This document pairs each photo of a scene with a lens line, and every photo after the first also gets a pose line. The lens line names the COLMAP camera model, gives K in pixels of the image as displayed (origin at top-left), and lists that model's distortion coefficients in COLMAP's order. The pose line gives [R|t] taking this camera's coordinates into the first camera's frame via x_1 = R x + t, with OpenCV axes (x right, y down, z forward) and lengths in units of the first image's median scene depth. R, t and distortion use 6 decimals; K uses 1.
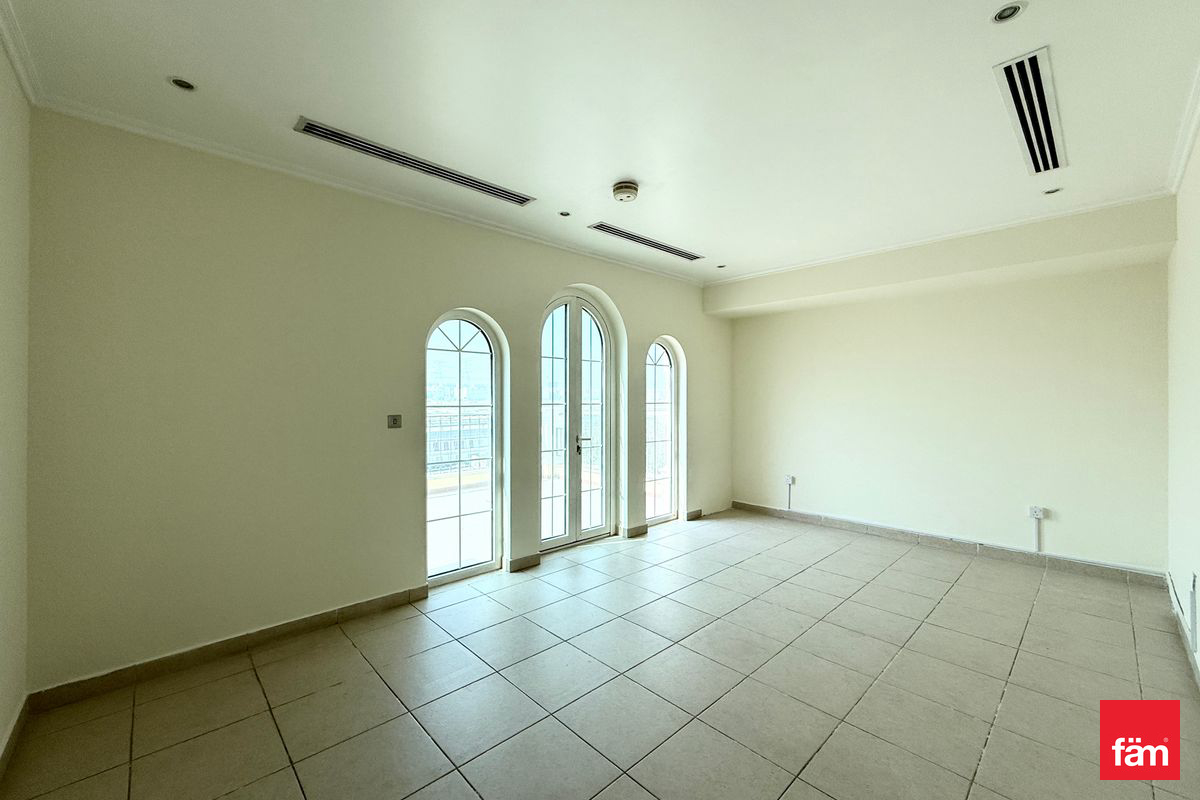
lens RADIAL K [[478.7, 0, 601.0], [0, 478.7, 397.4], [0, 0, 1]] dist [0.002397, 0.000202]
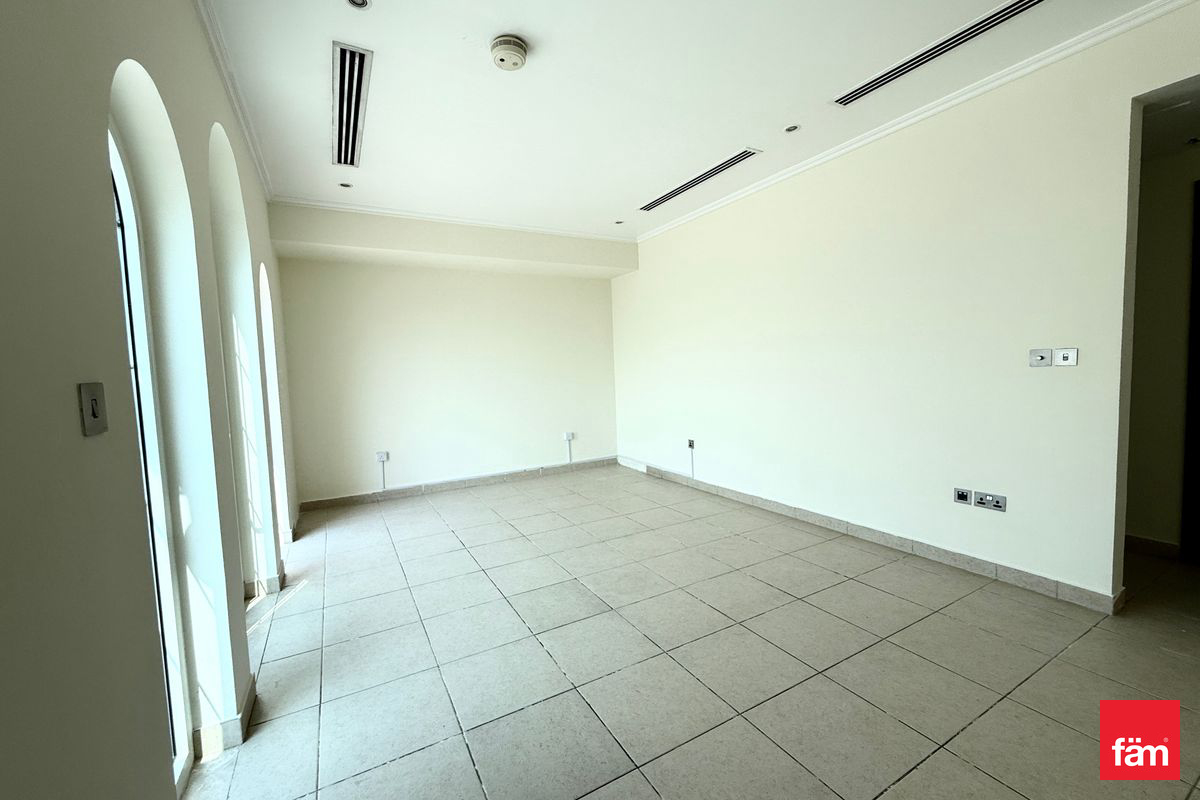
lens RADIAL K [[478.7, 0, 597.8], [0, 478.7, 400.9], [0, 0, 1]] dist [0.002397, 0.000202]
pose [[0.259010, -0.078899, 0.962647, -0.456409], [0.038260, 0.996714, 0.071397, 0.028226], [-0.965117, 0.018338, 0.261177, 0.501053]]
